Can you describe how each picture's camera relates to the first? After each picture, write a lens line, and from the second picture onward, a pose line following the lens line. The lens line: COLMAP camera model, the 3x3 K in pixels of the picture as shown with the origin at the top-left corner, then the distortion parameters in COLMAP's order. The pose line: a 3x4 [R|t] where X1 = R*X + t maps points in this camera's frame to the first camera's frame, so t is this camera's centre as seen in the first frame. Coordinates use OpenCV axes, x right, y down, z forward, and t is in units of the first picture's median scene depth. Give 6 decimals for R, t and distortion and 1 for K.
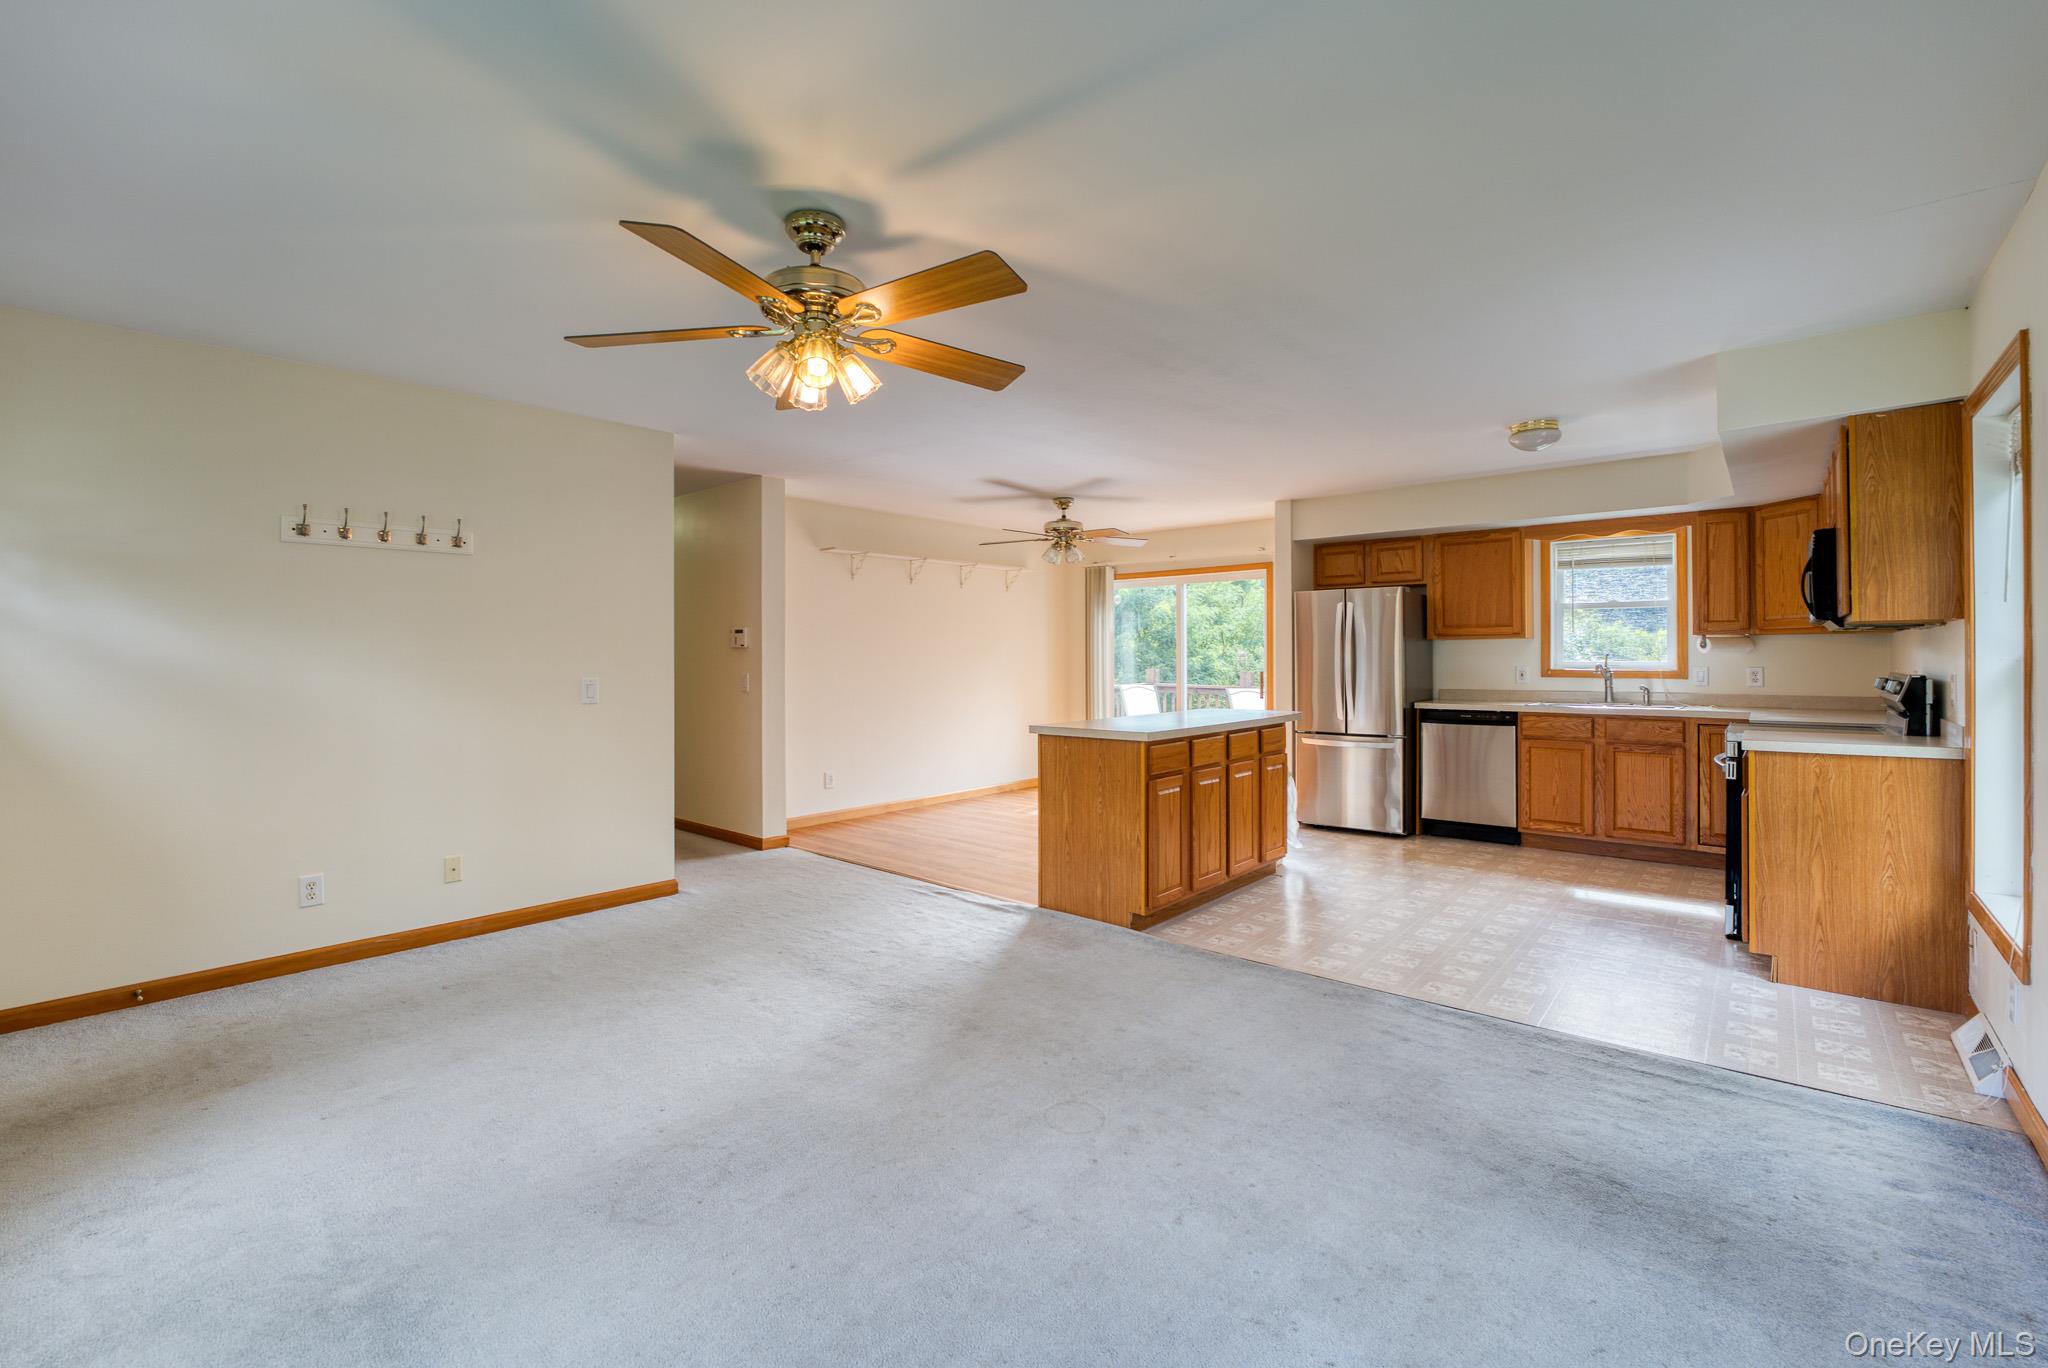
lens RADIAL K [[907.1, 0, 963.3], [0, 907.1, 650.6], [0, 0, 1]] dist [-0.042674, 0.005765]
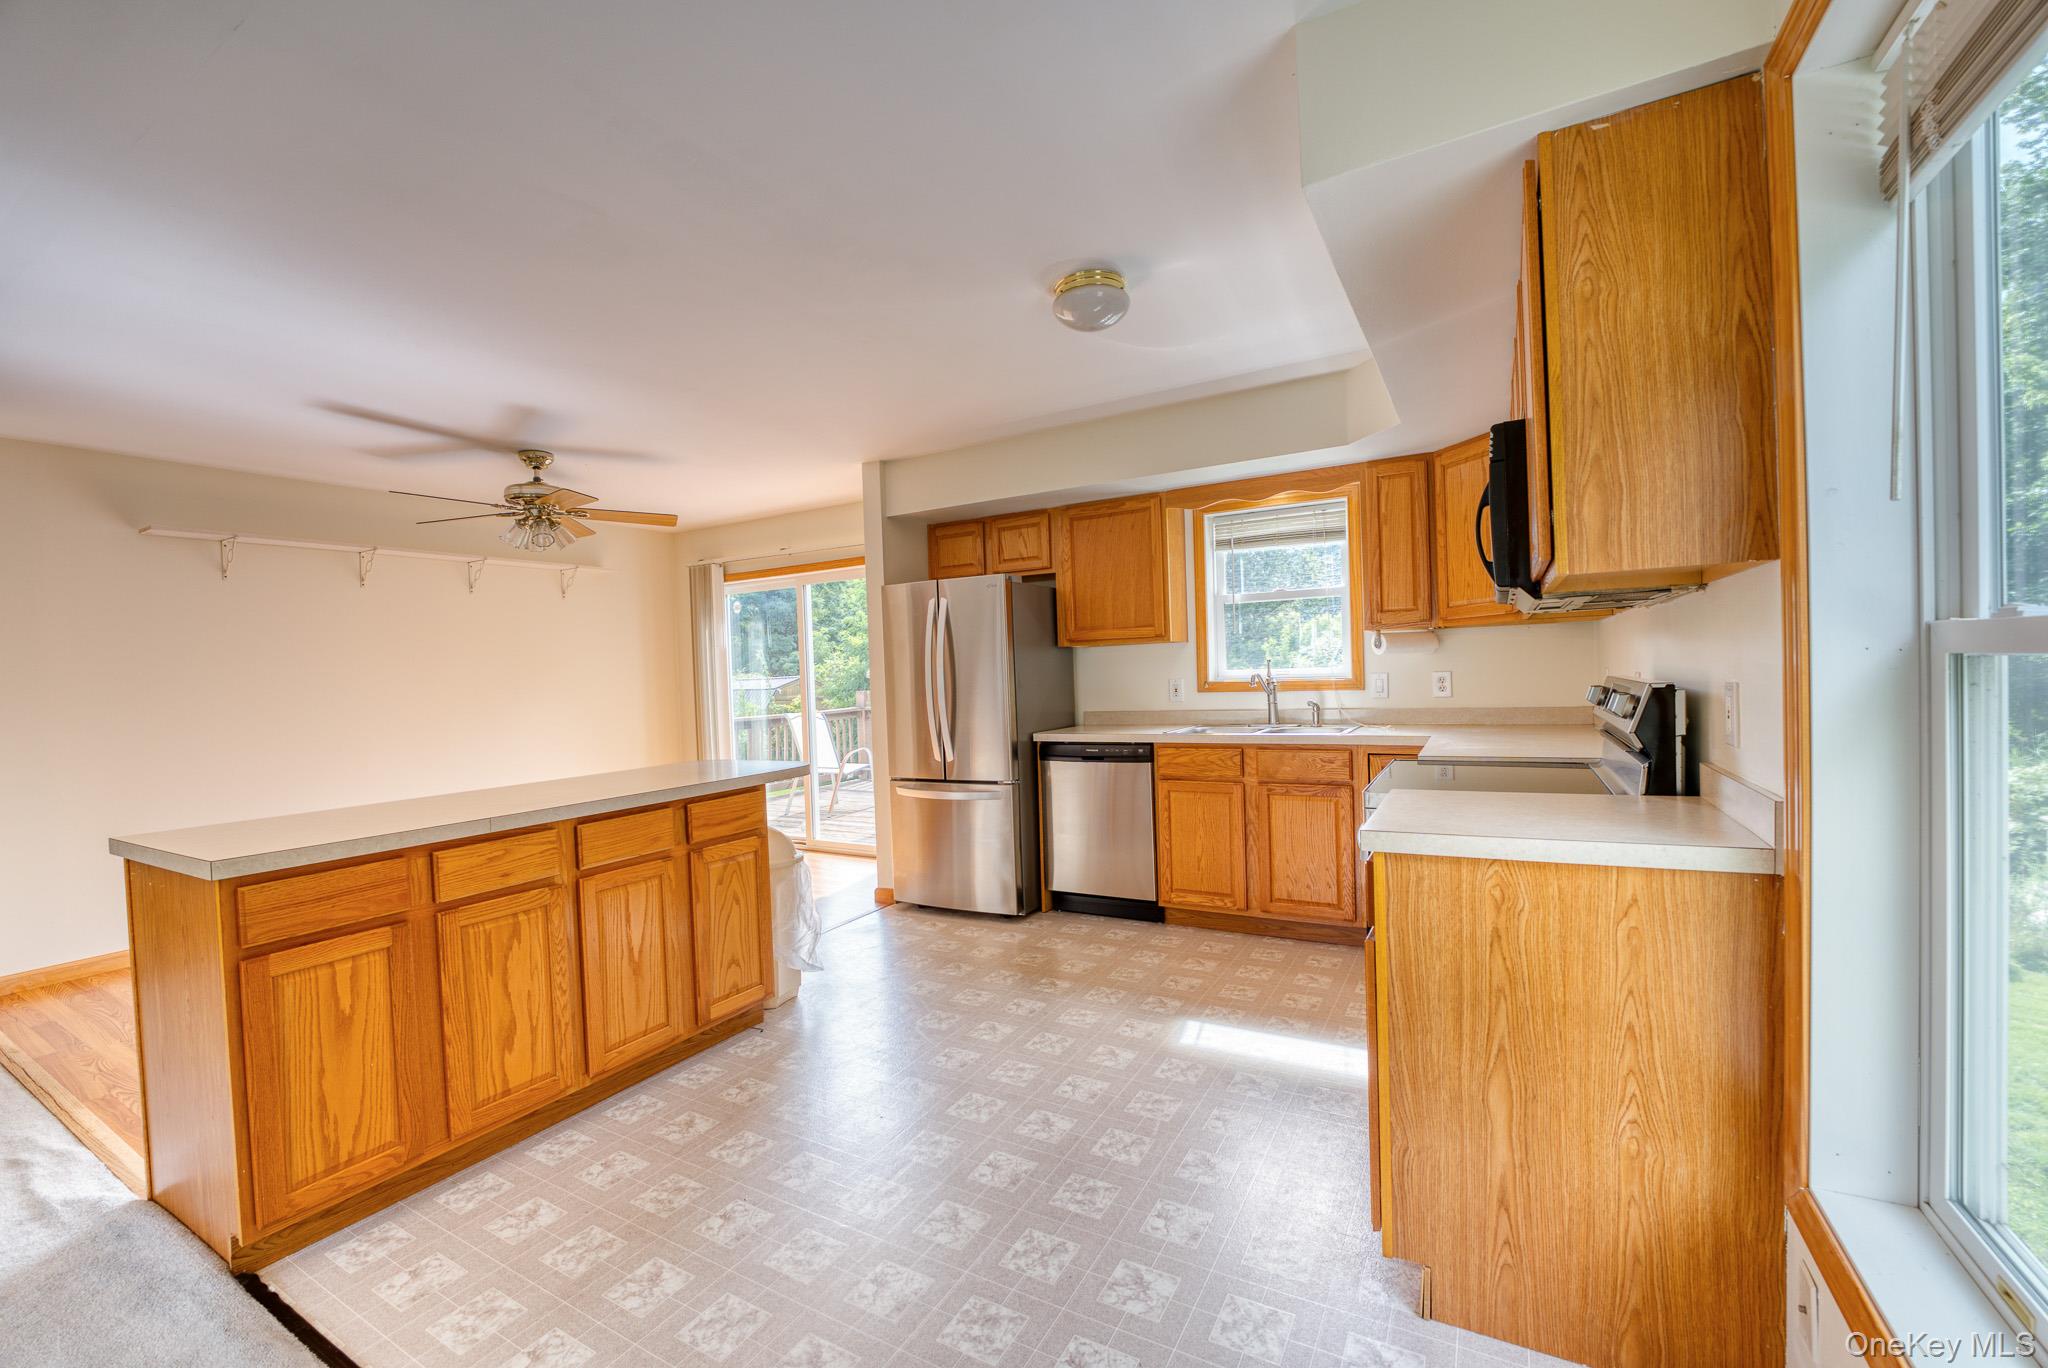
lens RADIAL K [[851.3, 0, 1007.6], [0, 851.3, 687.6], [0, 0, 1]] dist [-0.030497, 0.000077]
pose [[0.975243, -0.035231, 0.218313, 0.387493], [0.030749, 0.999242, 0.023892, 0.004002], [-0.218989, -0.016588, 0.975586, 0.382928]]
